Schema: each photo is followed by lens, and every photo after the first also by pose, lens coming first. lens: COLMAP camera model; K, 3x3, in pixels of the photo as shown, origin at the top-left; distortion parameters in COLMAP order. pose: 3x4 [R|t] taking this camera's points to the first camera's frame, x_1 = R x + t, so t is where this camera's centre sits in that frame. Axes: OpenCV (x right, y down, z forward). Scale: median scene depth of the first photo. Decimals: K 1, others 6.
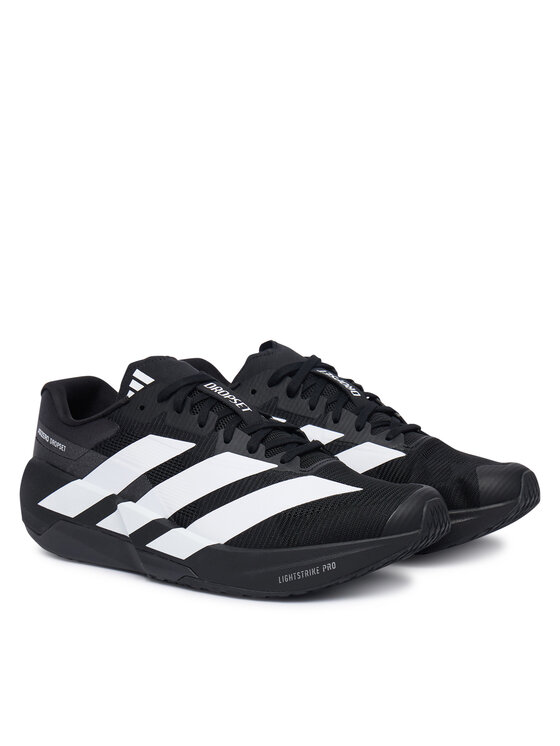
lens RADIAL K [[1776.9, 0, 279.9], [0, 1776.9, 372.9], [0, 0, 1]] dist [0.019219, 0.000000]
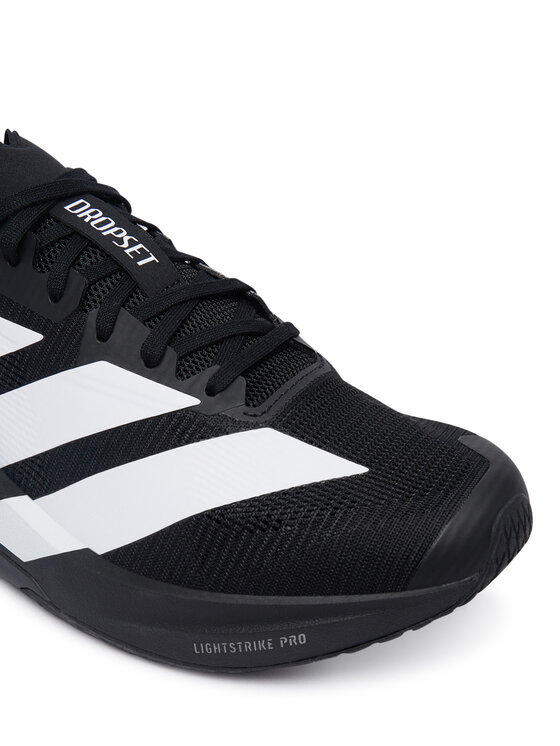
lens RADIAL K [[731.3, 0, 280.2], [0, 731.3, 373.3], [0, 0, 1]] dist [-0.039479, 0.000000]
pose [[0.999458, 0.032178, 0.006899, 0.019226], [-0.031844, 0.892702, 0.449520, -0.046482], [0.008306, -0.449497, 0.893243, 0.808941]]
